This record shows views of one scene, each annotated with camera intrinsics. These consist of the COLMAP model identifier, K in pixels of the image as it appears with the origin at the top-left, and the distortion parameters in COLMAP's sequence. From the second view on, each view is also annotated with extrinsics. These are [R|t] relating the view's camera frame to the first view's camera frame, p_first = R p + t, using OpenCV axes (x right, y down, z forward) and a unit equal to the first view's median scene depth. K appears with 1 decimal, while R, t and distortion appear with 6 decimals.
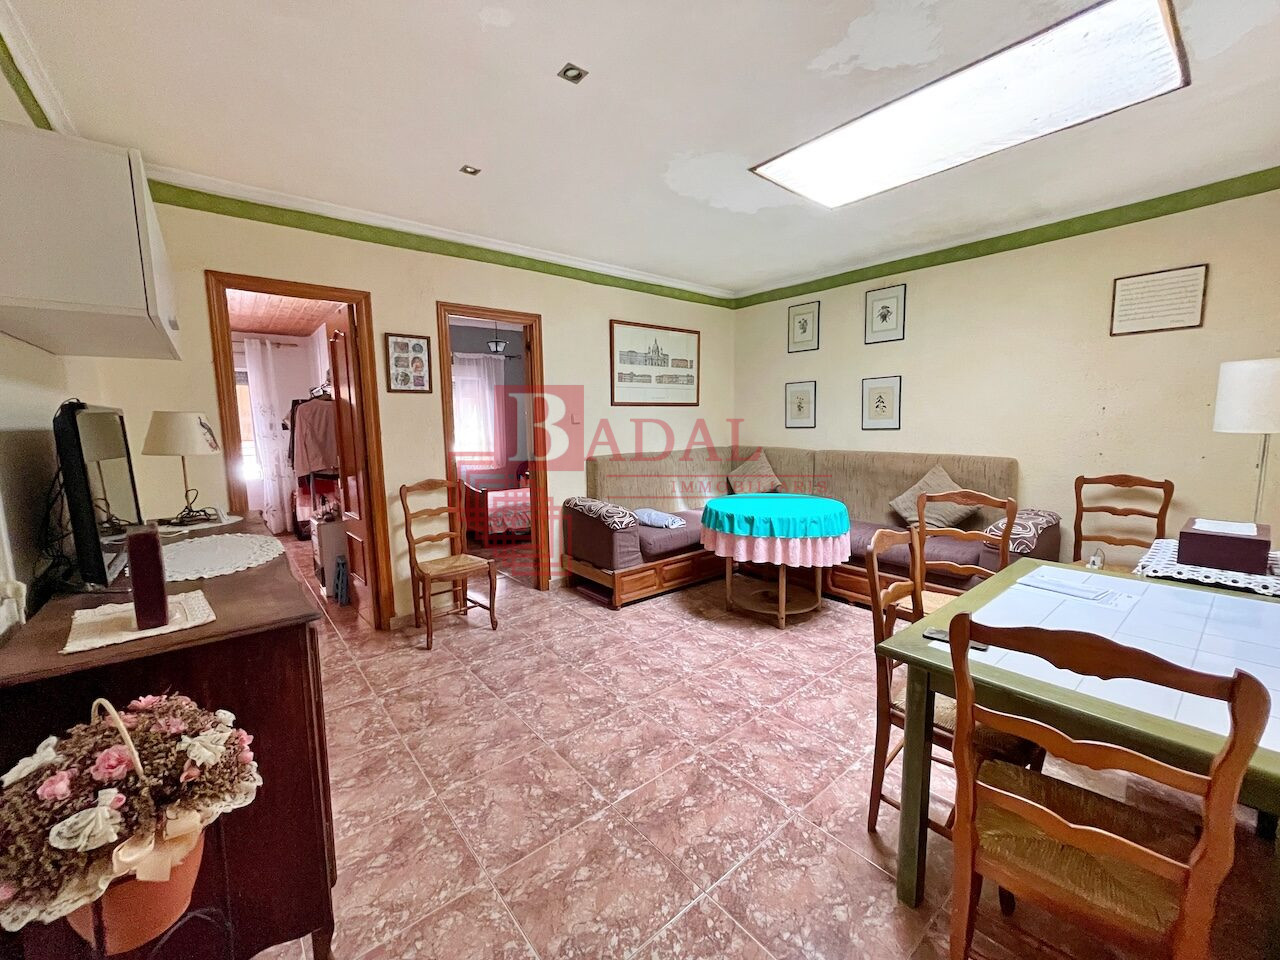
lens RADIAL K [[513.0, 0, 631.4], [0, 513.0, 471.5], [0, 0, 1]] dist [-0.002681, -0.000403]
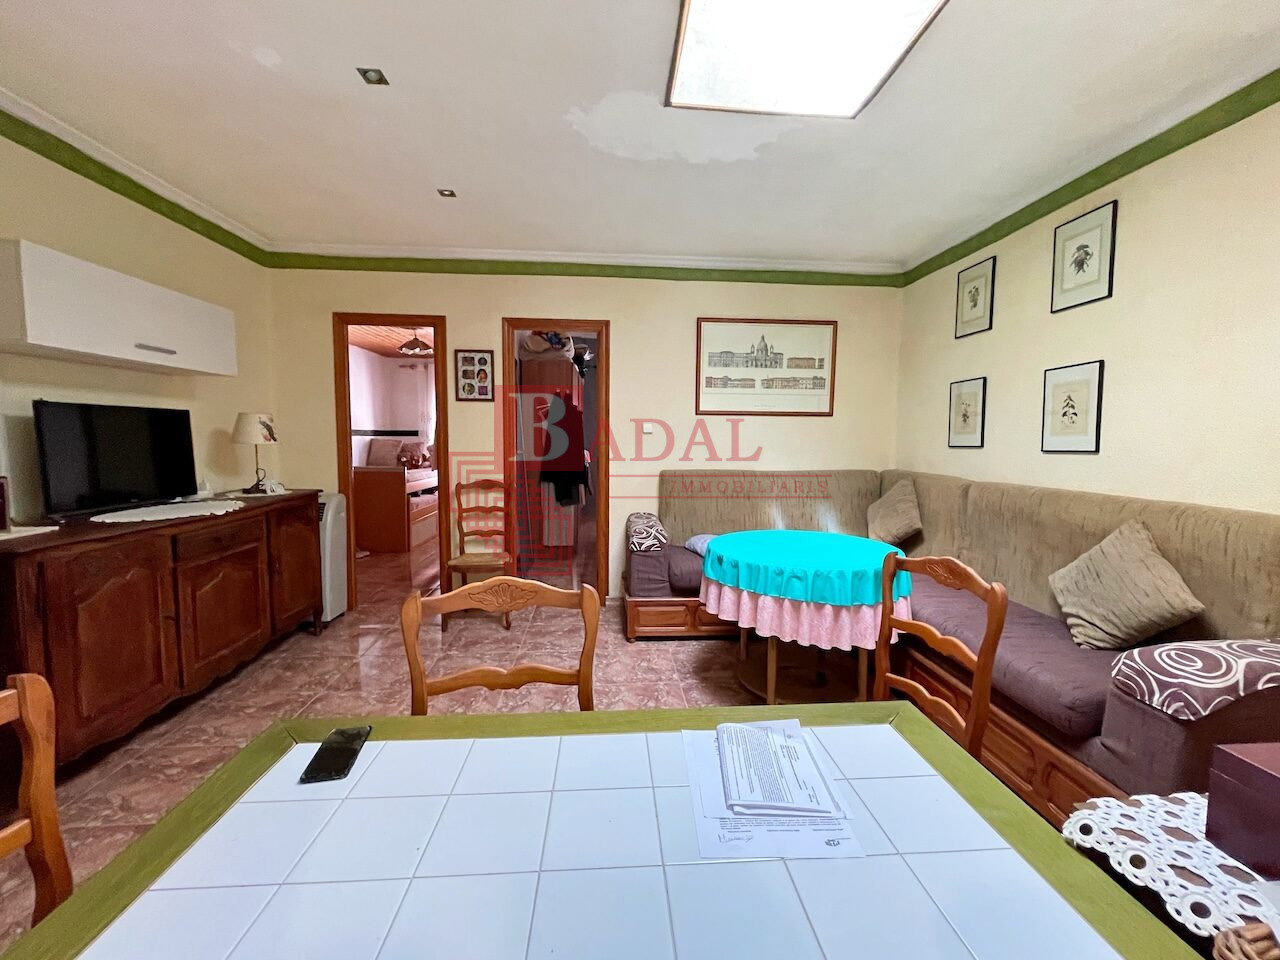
lens RADIAL K [[513.0, 0, 654.5], [0, 513.0, 470.4], [0, 0, 1]] dist [-0.002681, -0.000403]
pose [[0.822252, 0.058645, -0.566095, 0.443150], [-0.078521, 0.996854, -0.010782, -0.017521], [0.563681, 0.053316, 0.824270, 0.249220]]
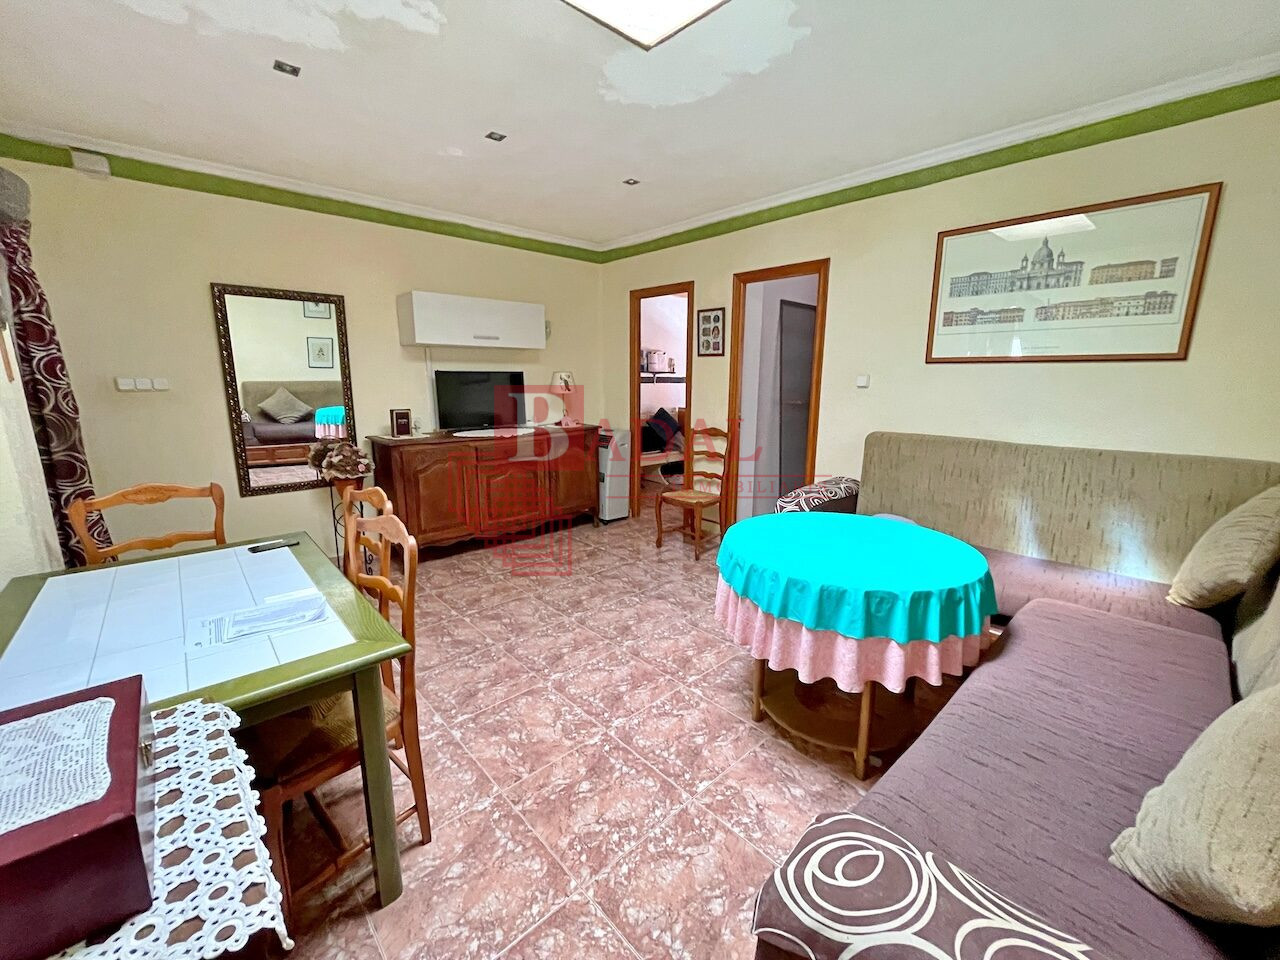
lens RADIAL K [[513.0, 0, 647.7], [0, 513.0, 469.3], [0, 0, 1]] dist [-0.002681, -0.000403]
pose [[0.076097, 0.193376, -0.978169, 0.682039], [-0.108985, 0.976749, 0.184617, -0.081316], [0.991126, 0.092557, 0.095402, 0.622198]]
